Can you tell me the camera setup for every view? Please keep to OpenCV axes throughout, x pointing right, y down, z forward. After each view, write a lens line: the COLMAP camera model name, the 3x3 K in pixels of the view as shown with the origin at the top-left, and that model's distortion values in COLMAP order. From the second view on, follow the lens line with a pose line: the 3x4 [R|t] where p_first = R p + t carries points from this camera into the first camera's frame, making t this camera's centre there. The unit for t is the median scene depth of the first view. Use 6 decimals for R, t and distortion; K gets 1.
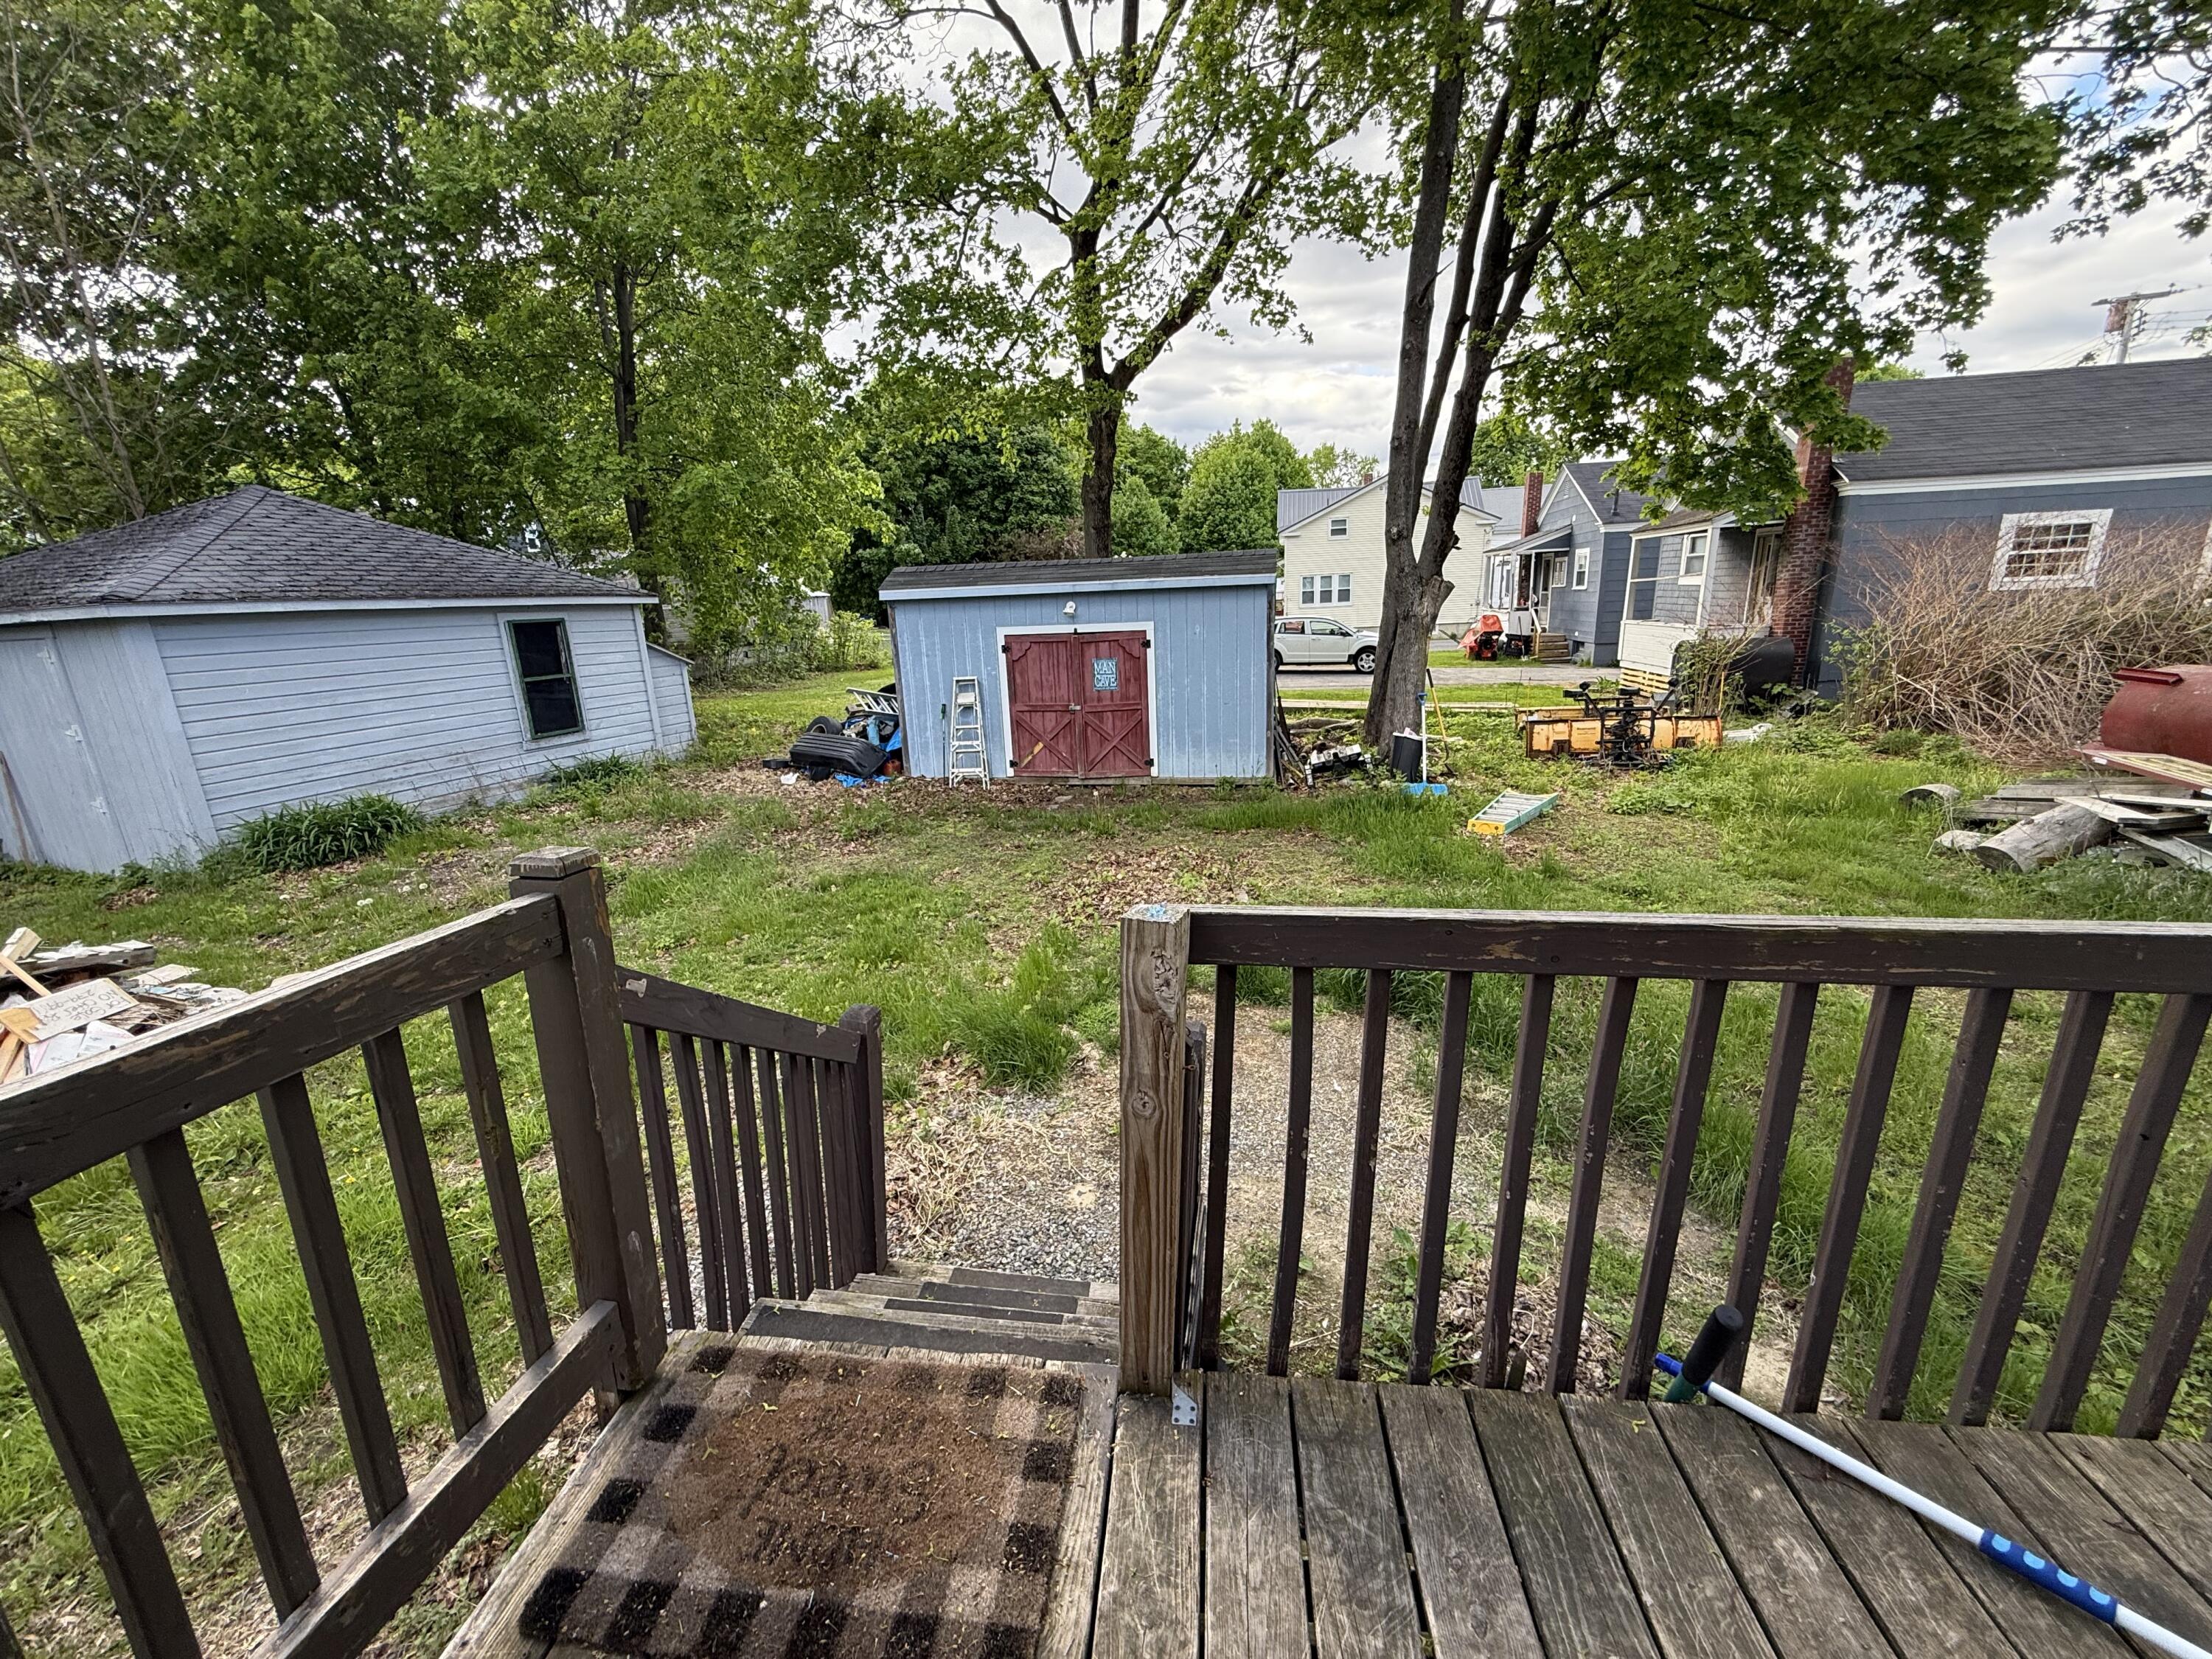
lens RADIAL K [[883.2, 0, 1110.7], [0, 883.2, 826.7], [0, 0, 1]] dist [0.000337, -0.000089]
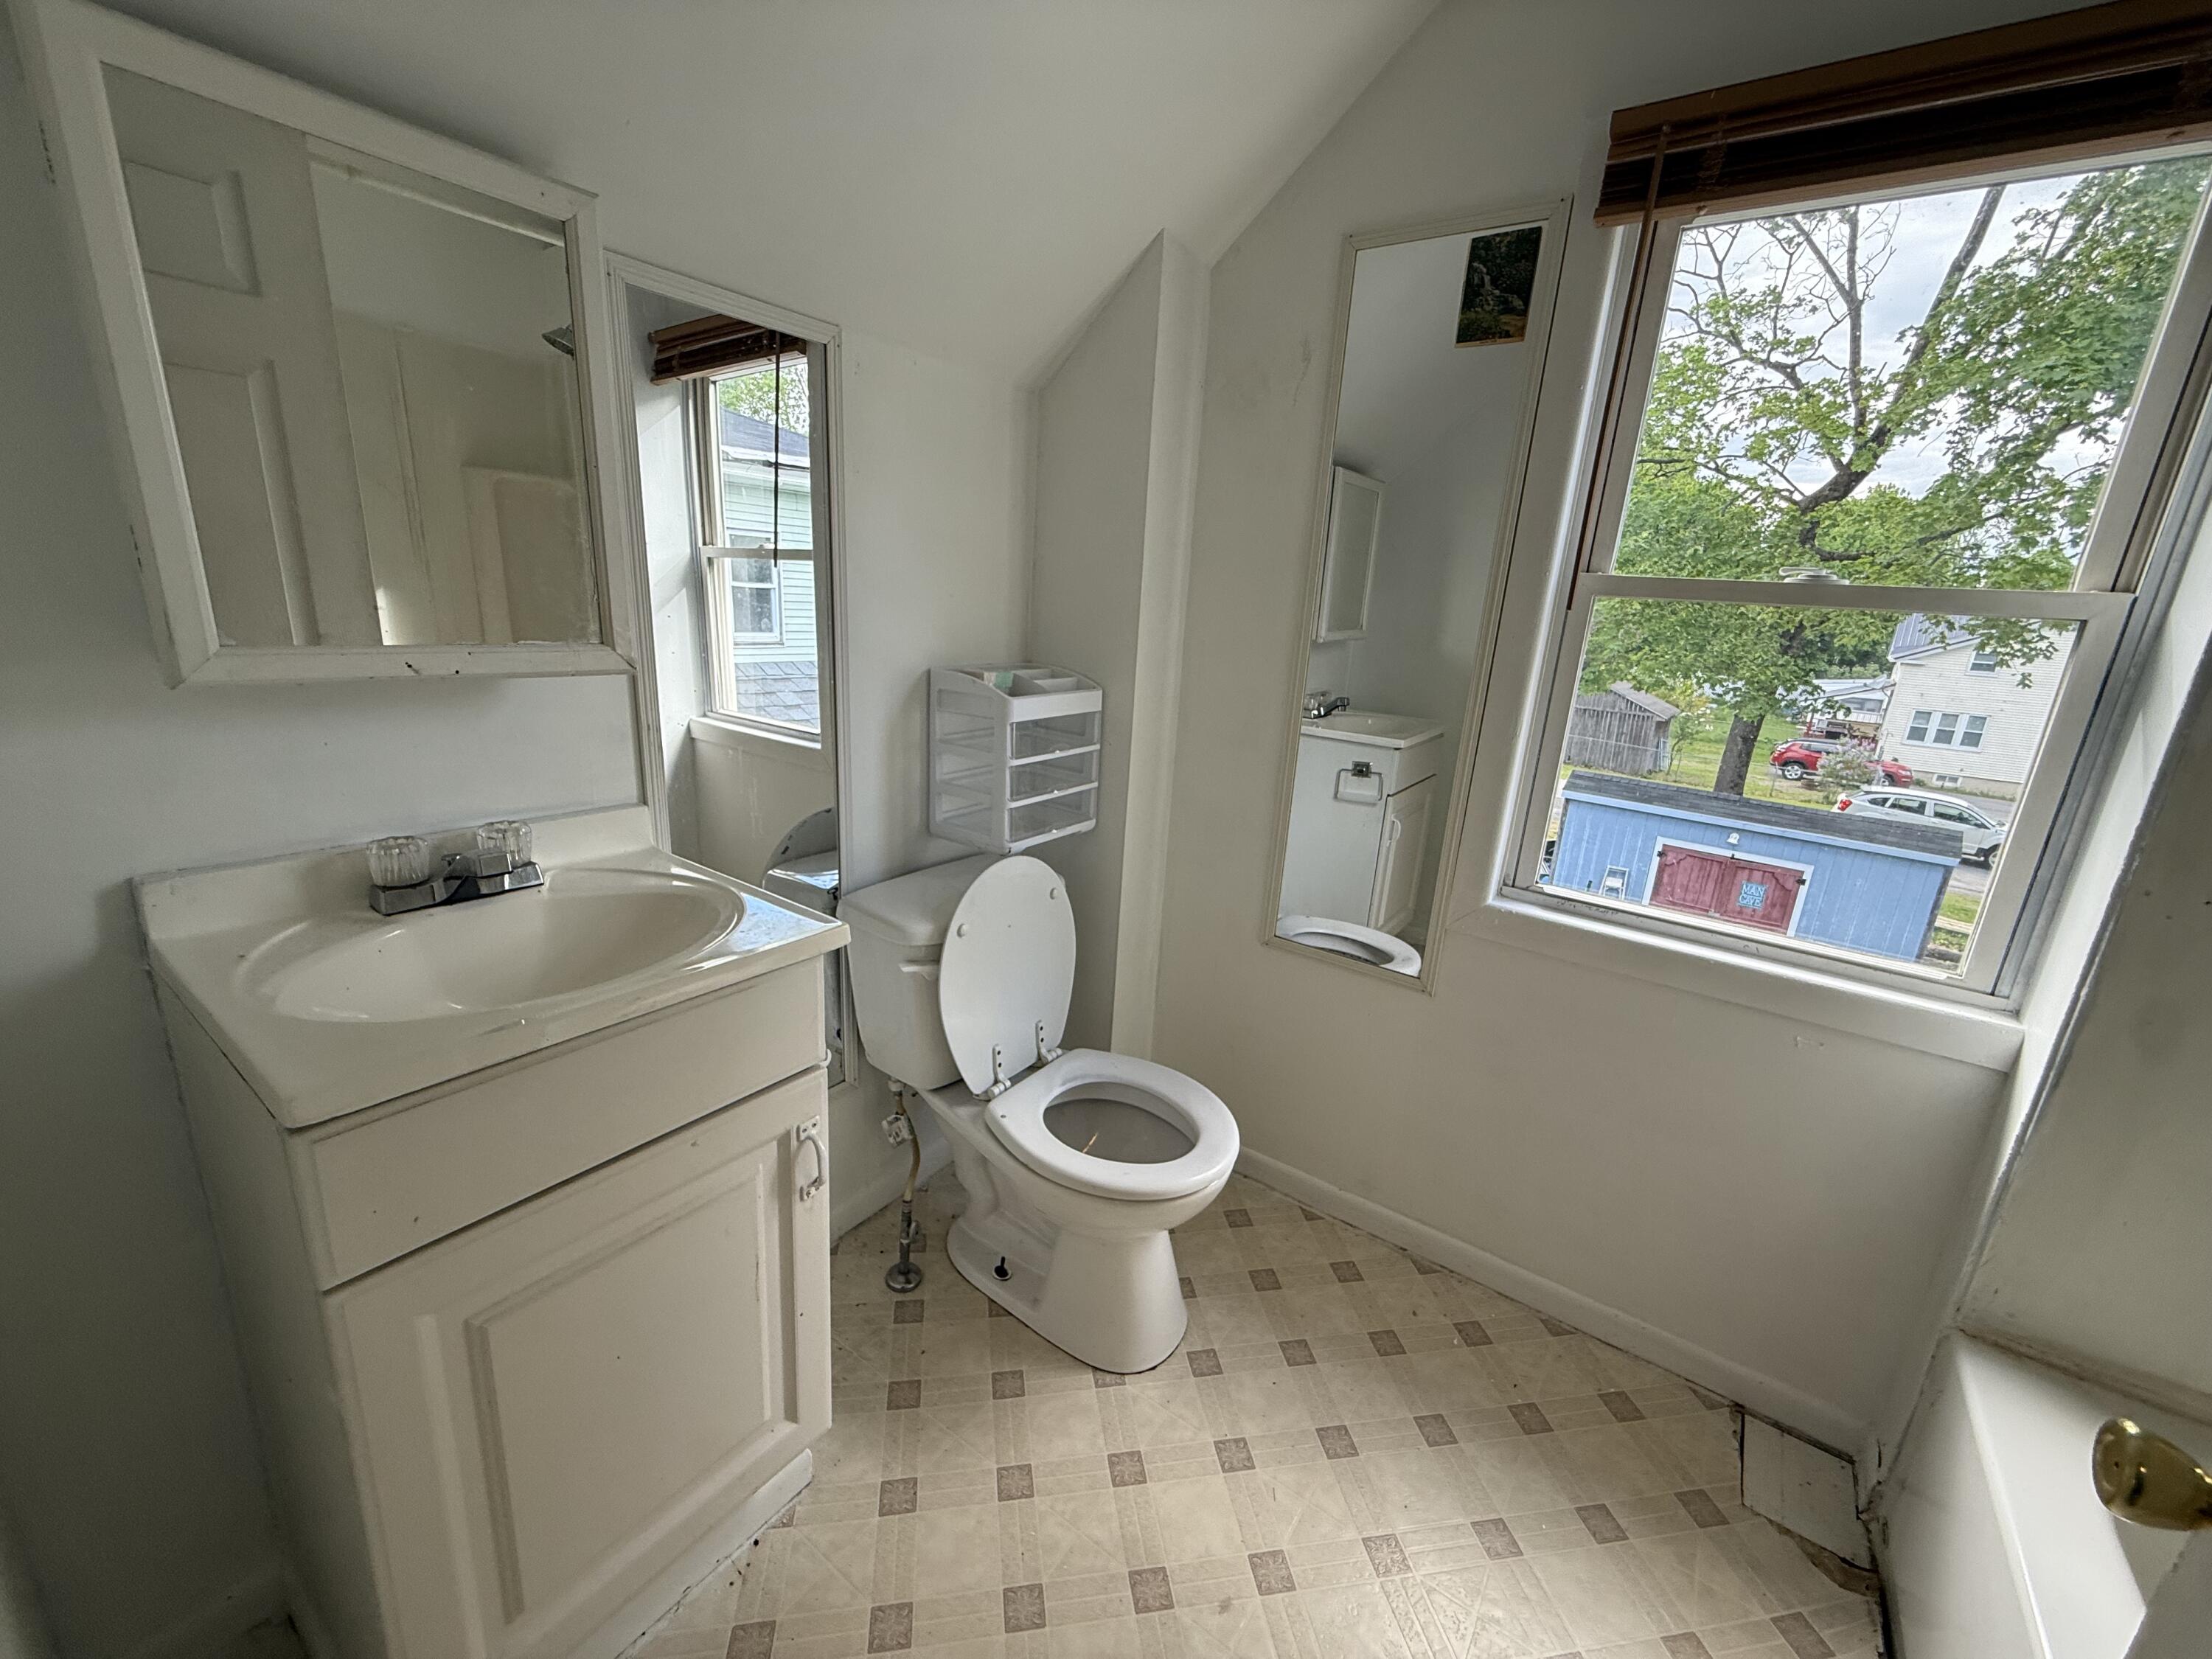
lens RADIAL K [[883.2, 0, 1111.8], [0, 883.2, 835.6], [0, 0, 1]] dist [0.000337, -0.000089]
pose [[0.878003, 0.197166, -0.436160, -0.264993], [-0.195494, 0.979468, 0.049233, -0.134408], [0.436912, 0.042040, 0.898521, -0.506460]]
